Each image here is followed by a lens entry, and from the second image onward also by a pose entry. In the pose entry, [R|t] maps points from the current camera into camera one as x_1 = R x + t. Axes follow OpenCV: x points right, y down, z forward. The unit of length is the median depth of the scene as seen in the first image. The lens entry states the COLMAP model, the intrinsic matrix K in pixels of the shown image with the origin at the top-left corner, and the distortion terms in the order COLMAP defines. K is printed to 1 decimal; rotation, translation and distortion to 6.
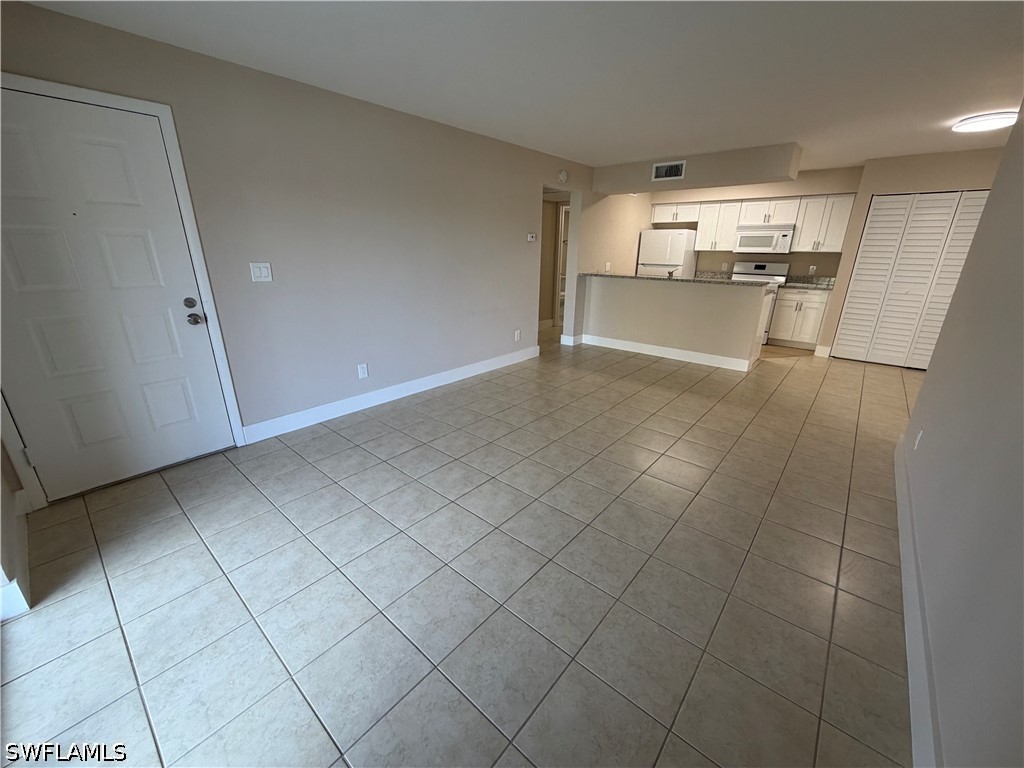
lens RADIAL K [[407.2, 0, 510.2], [0, 407.2, 385.7], [0, 0, 1]] dist [-0.000572, -0.000176]
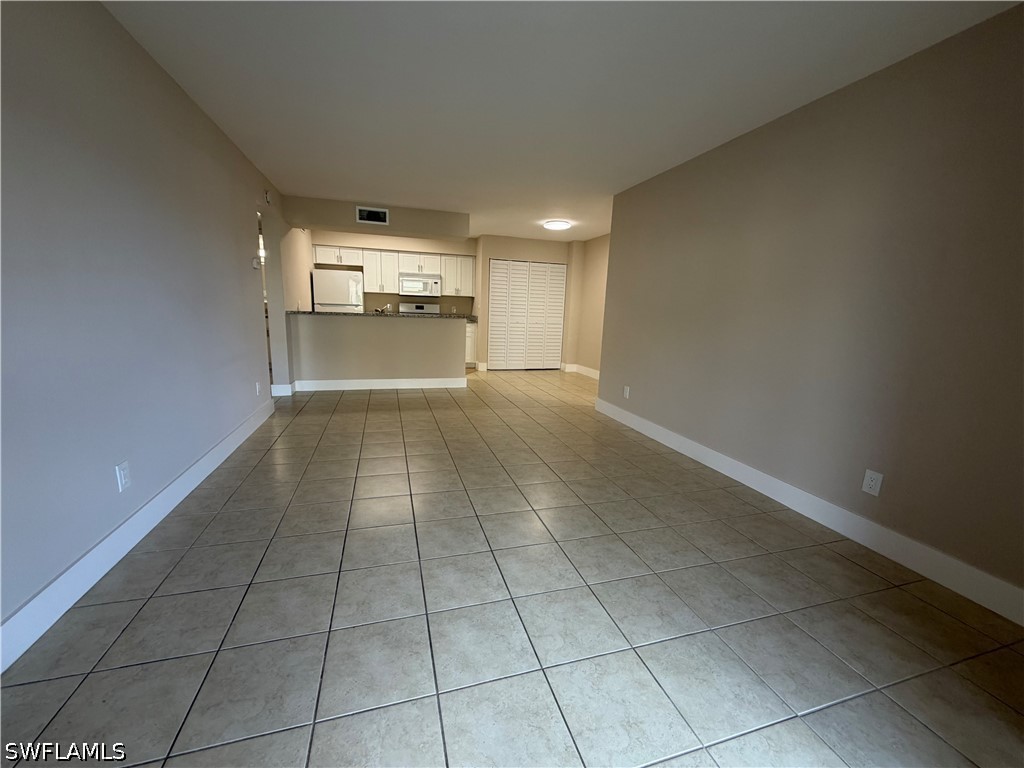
lens RADIAL K [[407.2, 0, 510.2], [0, 407.2, 385.7], [0, 0, 1]] dist [-0.000572, -0.000176]
pose [[0.538555, -0.149529, 0.829216, -0.367579], [0.244180, 0.969594, 0.016255, -0.025812], [-0.806434, 0.193724, 0.558691, 0.201755]]
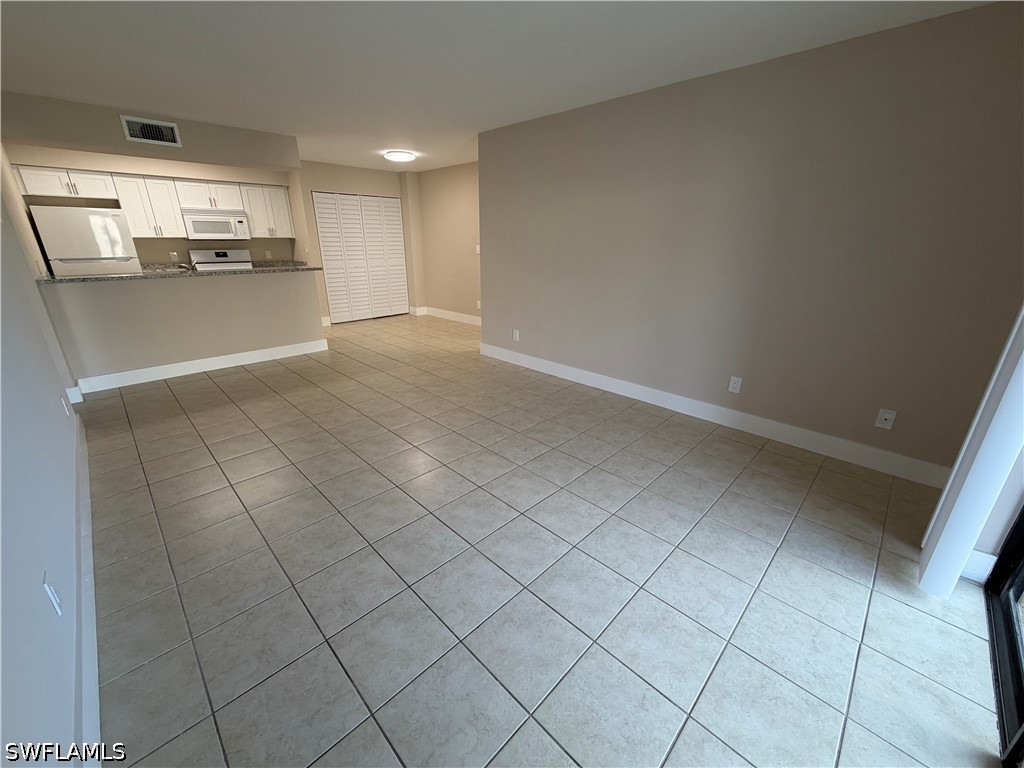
lens RADIAL K [[407.2, 0, 510.2], [0, 407.2, 385.7], [0, 0, 1]] dist [-0.000572, -0.000176]
pose [[0.074530, -0.350309, 0.933664, -0.430238], [0.318509, 0.895589, 0.310599, -0.129613], [-0.944985, 0.274232, 0.178325, 0.369831]]
